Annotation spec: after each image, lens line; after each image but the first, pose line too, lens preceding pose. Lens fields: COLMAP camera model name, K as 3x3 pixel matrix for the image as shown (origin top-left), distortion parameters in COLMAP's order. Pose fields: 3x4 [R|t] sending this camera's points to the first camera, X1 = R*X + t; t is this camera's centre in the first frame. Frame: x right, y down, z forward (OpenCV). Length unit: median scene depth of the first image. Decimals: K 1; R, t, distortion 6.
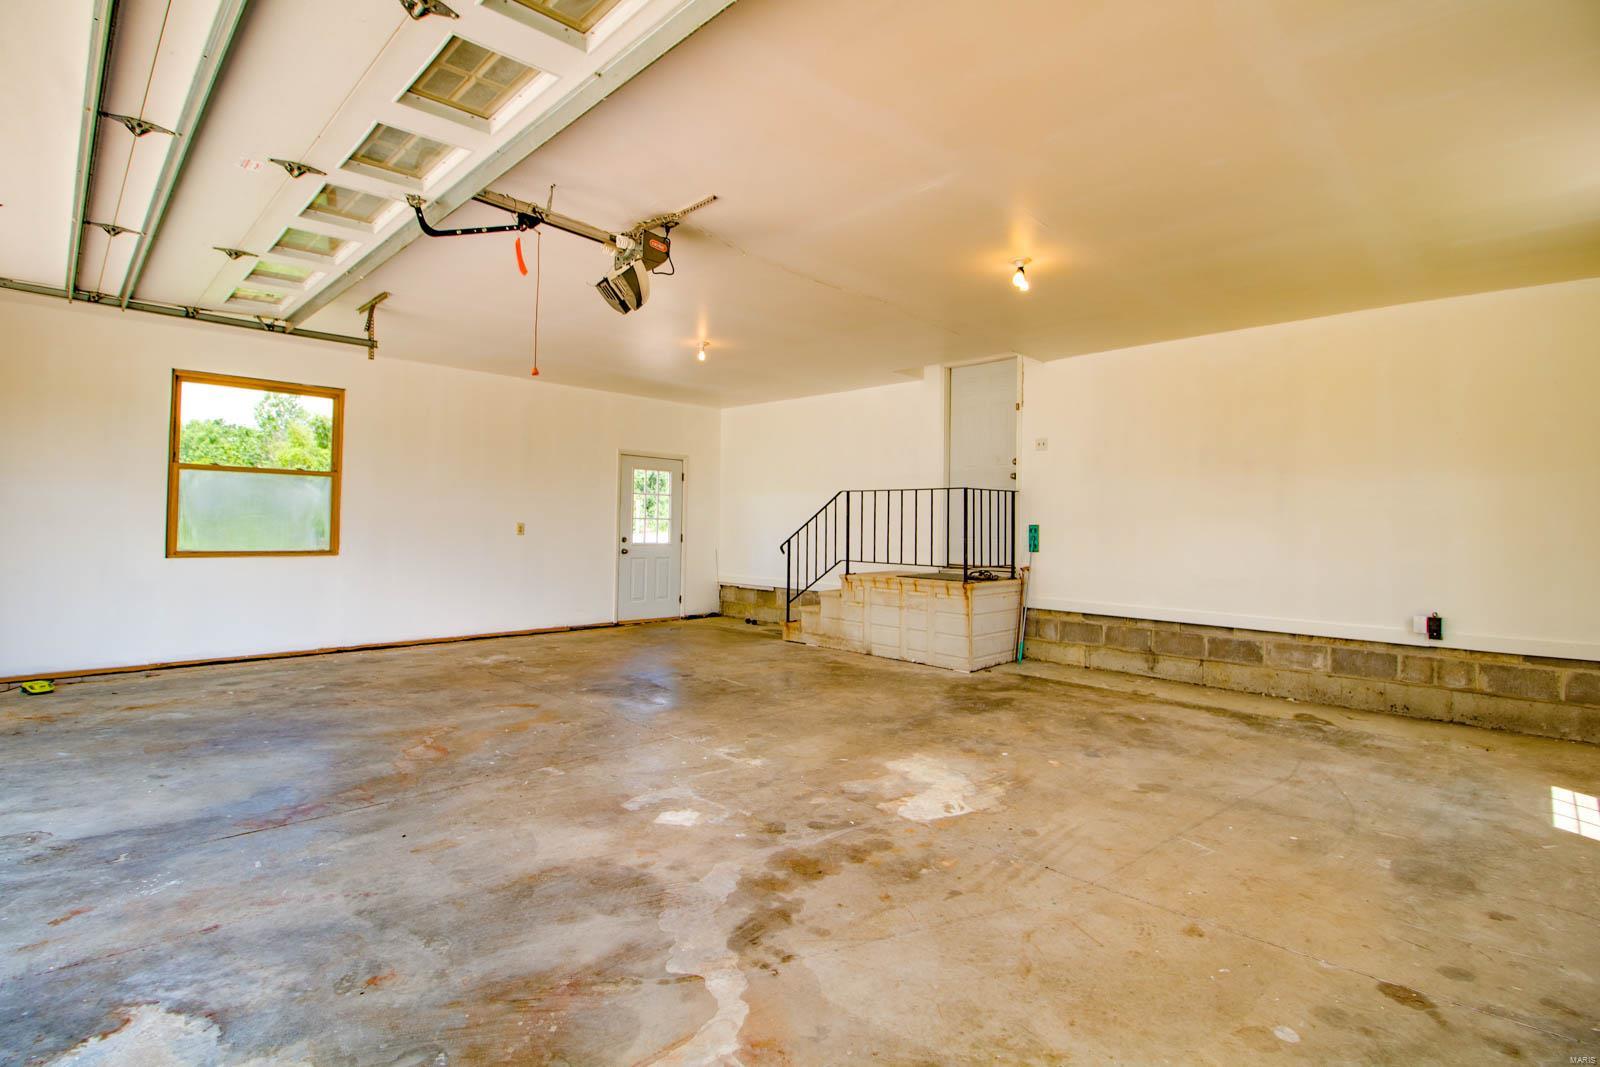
lens RADIAL K [[764.5, 0, 801.3], [0, 764.5, 513.3], [0, 0, 1]] dist [0.001239, -0.016427]
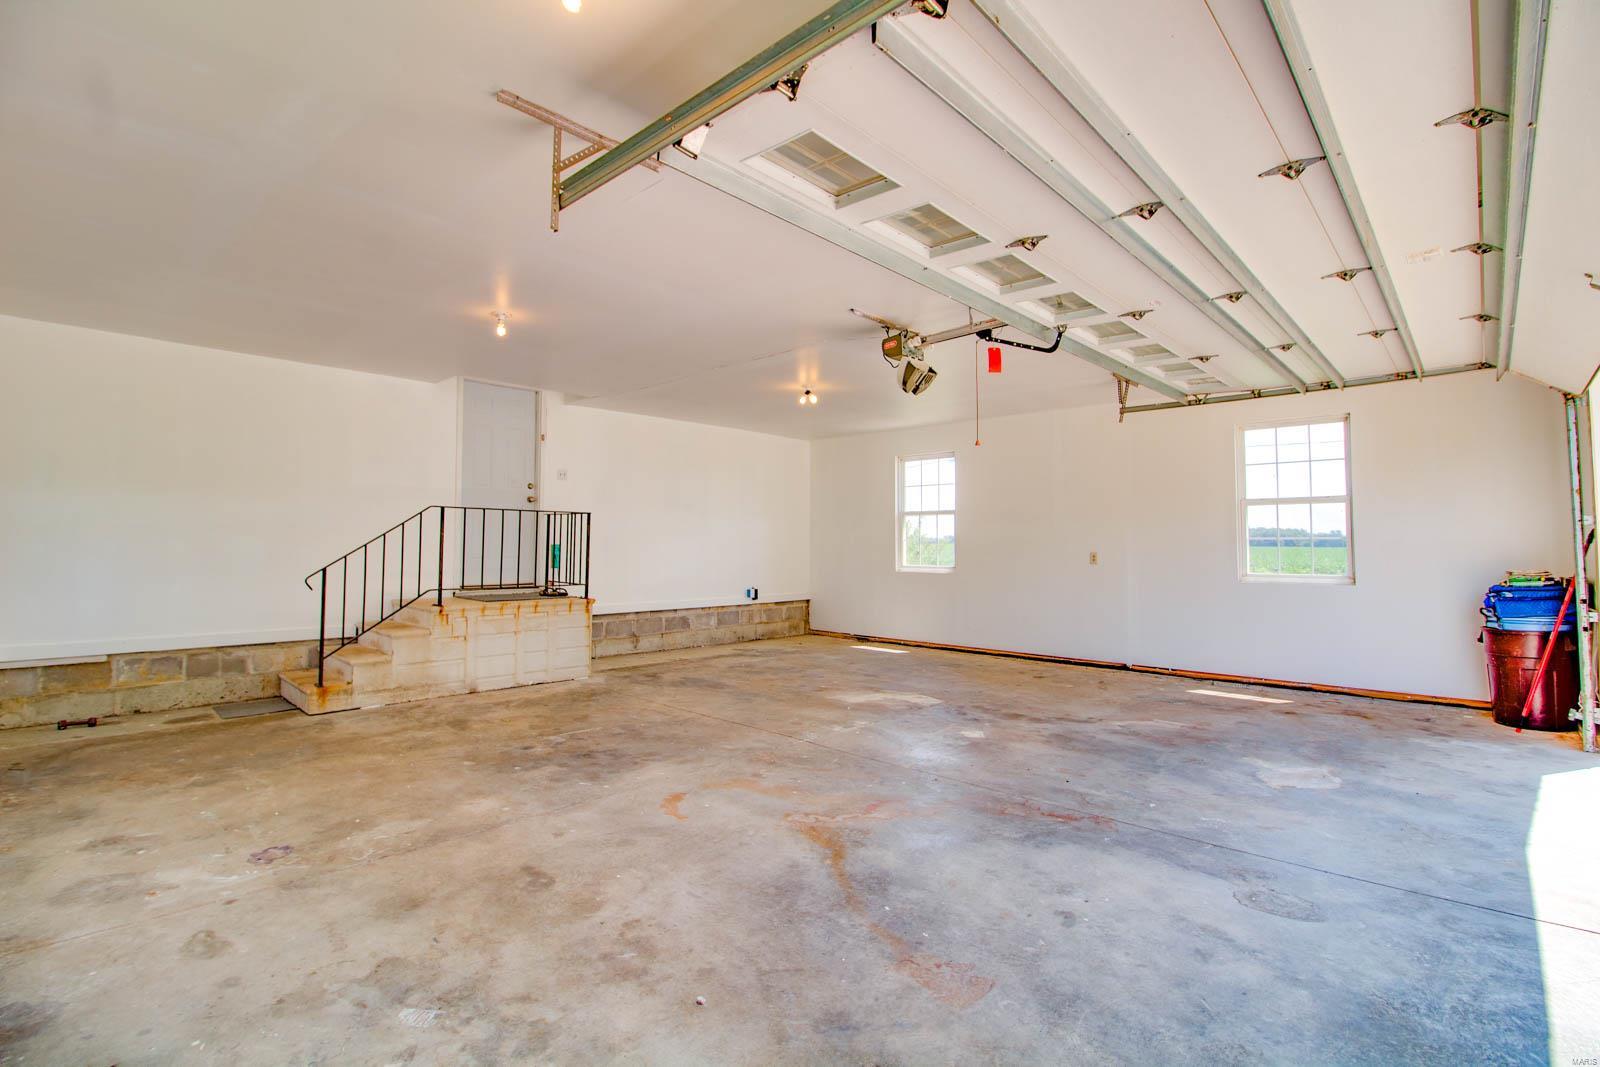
lens RADIAL K [[746.3, 0, 800.5], [0, 746.3, 514.0], [0, 0, 1]] dist [-0.000326, -0.015128]
pose [[-0.036081, 0.024971, 0.999037, -0.817049], [-0.023628, 0.999387, -0.025833, -0.009674], [-0.999070, -0.024537, -0.035469, 0.671894]]
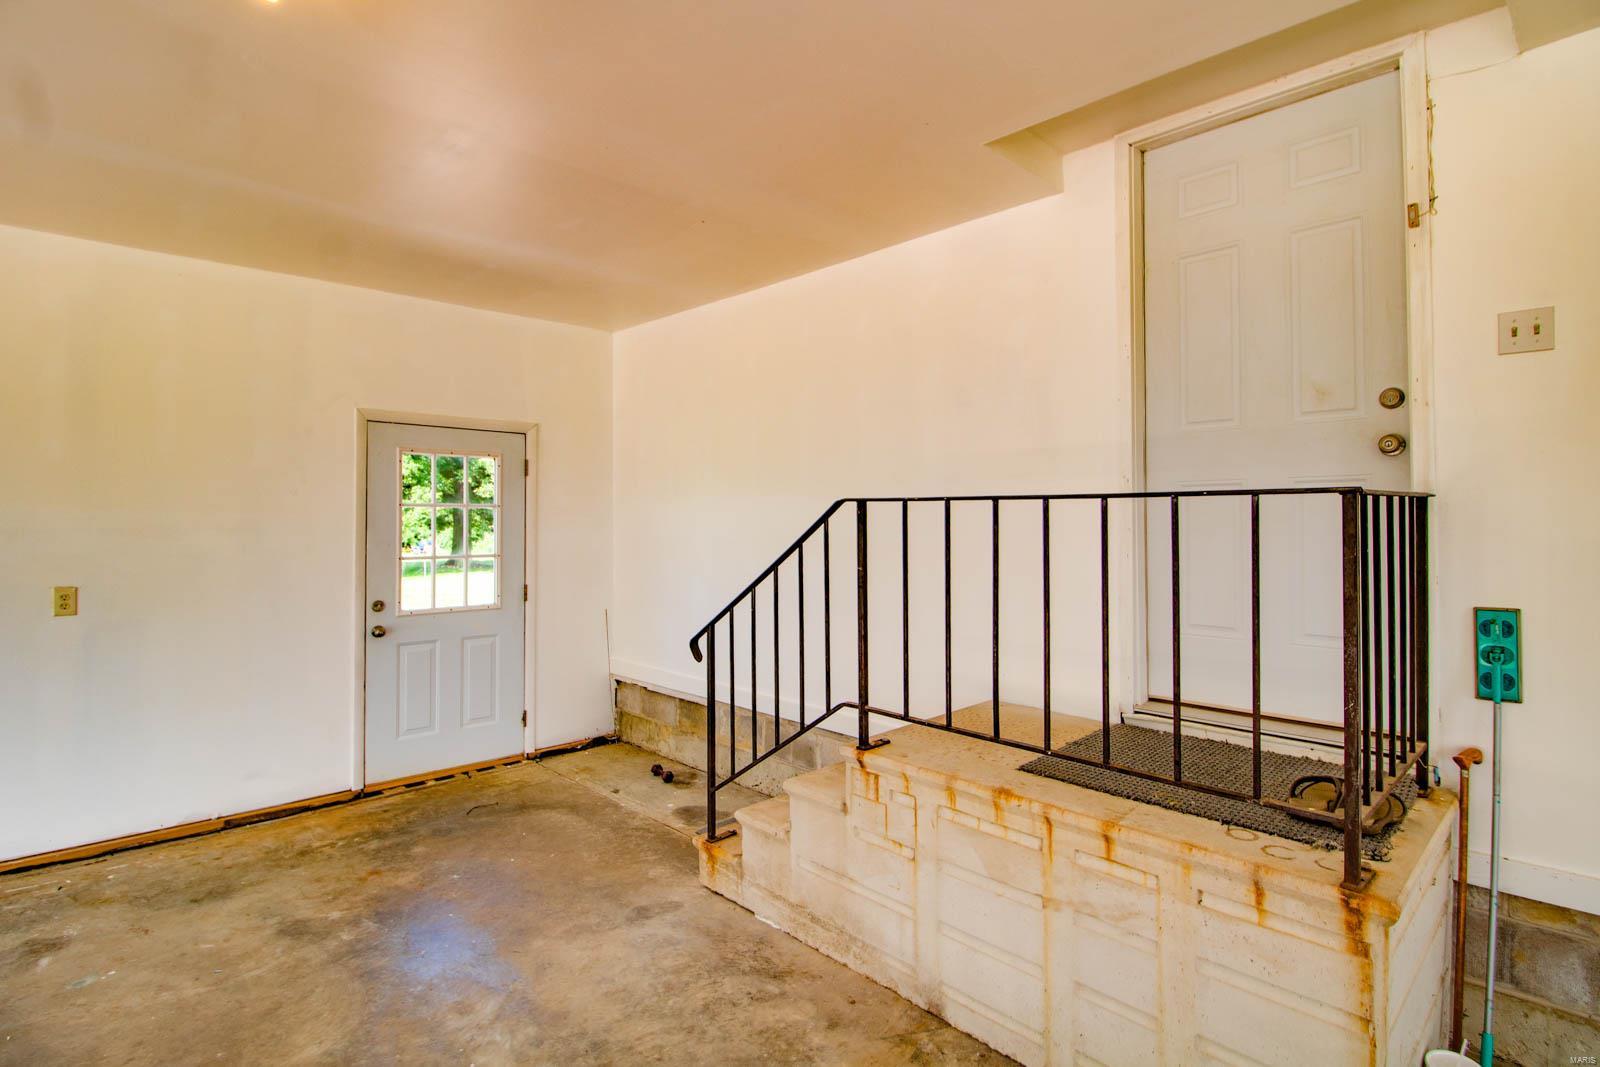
lens RADIAL K [[791.5, 0, 801.3], [0, 791.5, 509.2], [0, 0, 1]] dist [-0.014252, -0.000012]
pose [[0.999553, -0.016388, -0.025014, 0.045952], [0.016525, 0.999849, 0.005286, -0.028655], [0.024924, -0.005697, 0.999673, 0.691544]]
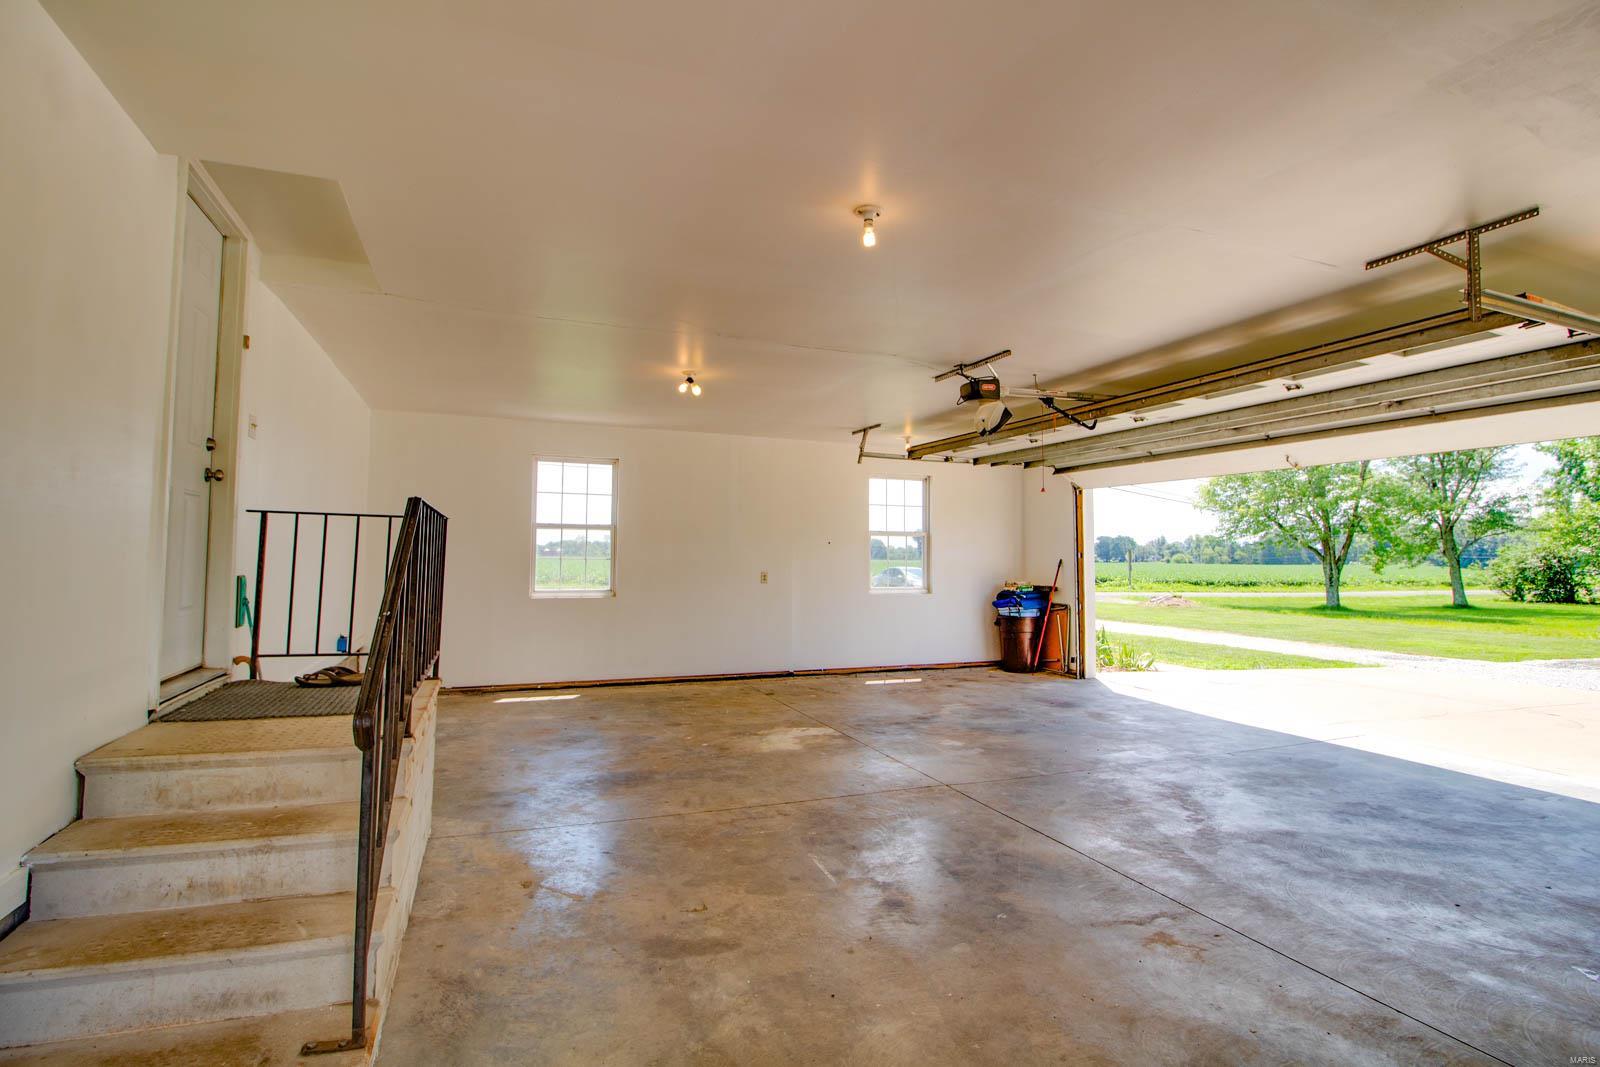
lens RADIAL K [[779.6, 0, 800.2], [0, 779.6, 515.5], [0, 0, 1]] dist [0.005012, -0.000590]
pose [[-0.919045, -0.006129, 0.394105, -0.261597], [-0.034209, 0.997346, -0.064264, -0.003936], [-0.392665, -0.072543, -0.916816, 1.341134]]
